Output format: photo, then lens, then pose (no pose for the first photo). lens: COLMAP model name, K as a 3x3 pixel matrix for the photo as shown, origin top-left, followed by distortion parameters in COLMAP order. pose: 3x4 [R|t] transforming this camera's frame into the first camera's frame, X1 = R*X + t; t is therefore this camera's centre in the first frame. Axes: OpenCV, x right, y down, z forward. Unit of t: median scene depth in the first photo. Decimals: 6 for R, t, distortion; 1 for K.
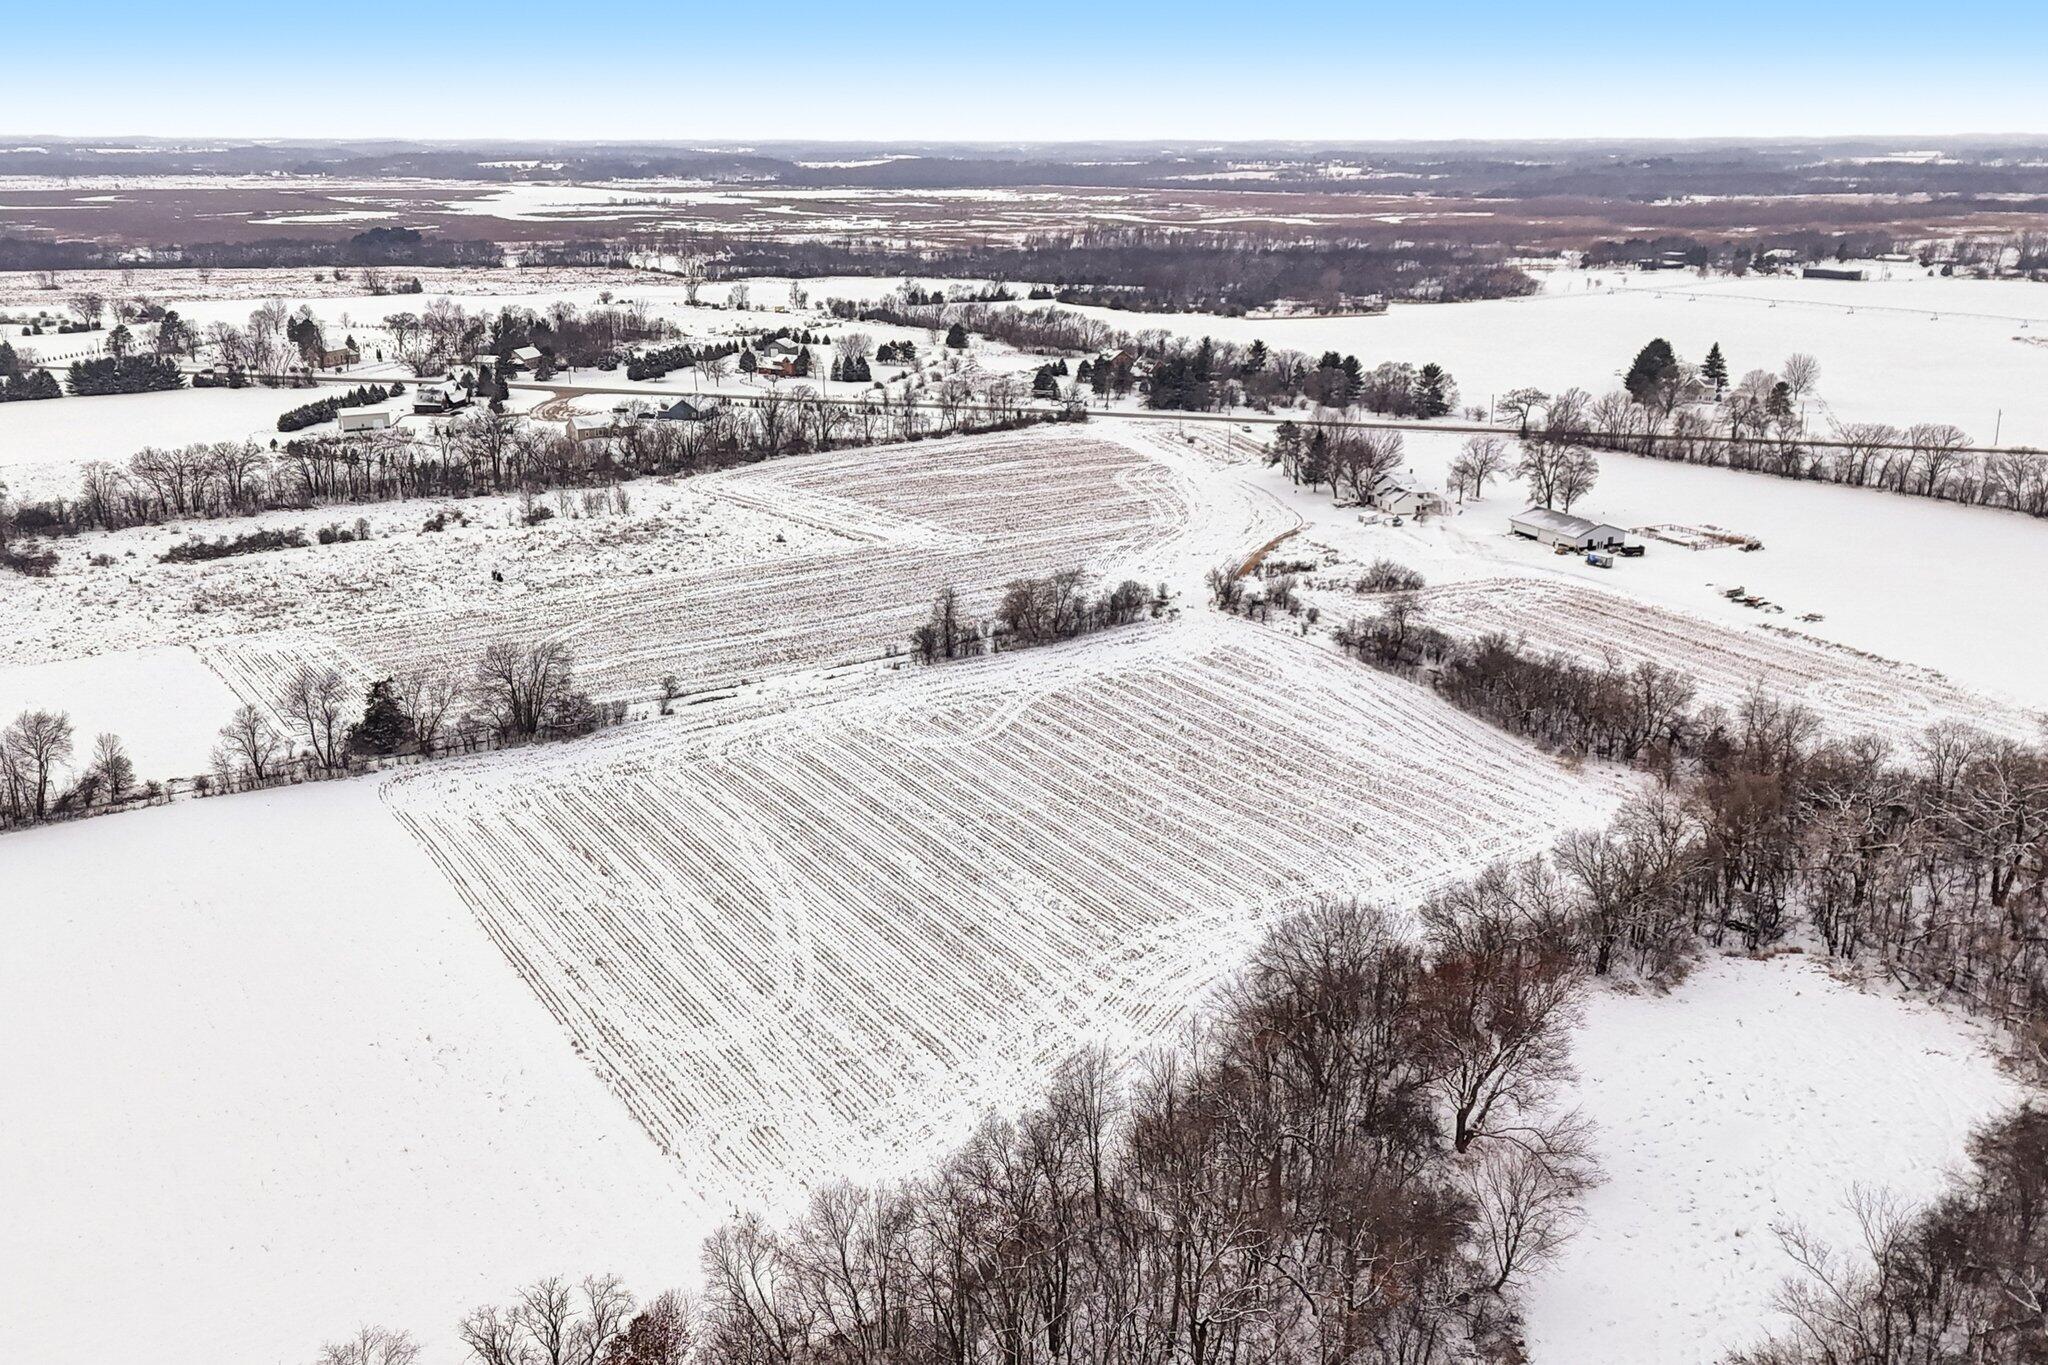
lens RADIAL K [[1747.5, 0, 1024.0], [0, 1747.5, 682.5], [0, 0, 1]] dist [0.129156, -0.200577]
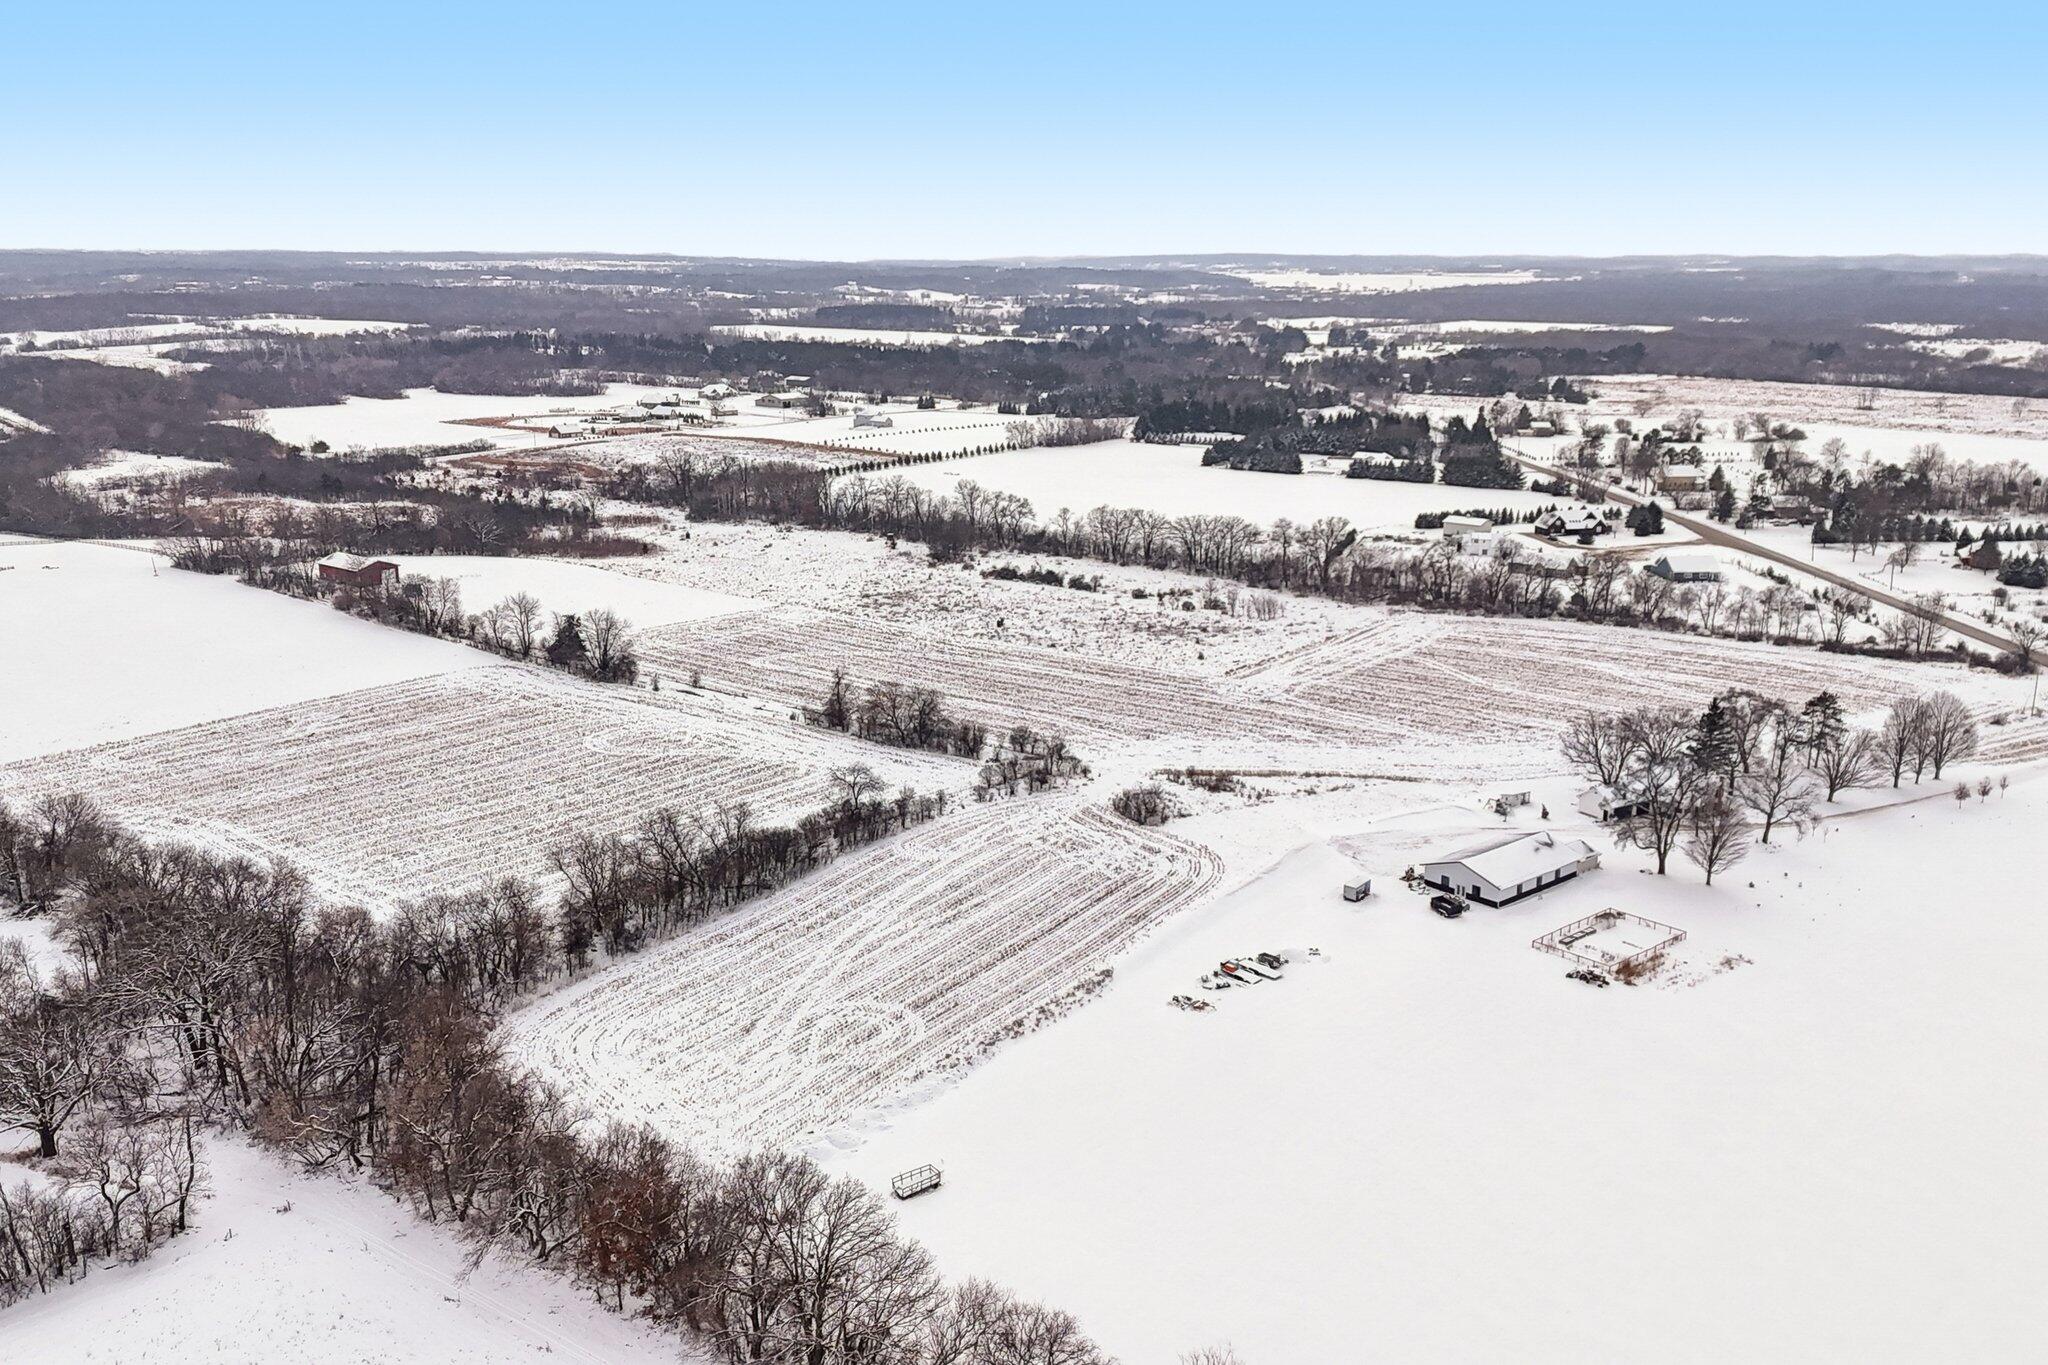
lens RADIAL K [[1747.5, 0, 1024.0], [0, 1747.5, 682.5], [0, 0, 1]] dist [0.129156, -0.200577]
pose [[0.313179, 0.230149, -0.921385, 0.903217], [-0.287212, 0.947713, 0.139102, -0.204662], [0.905223, 0.221069, 0.362905, 0.580173]]
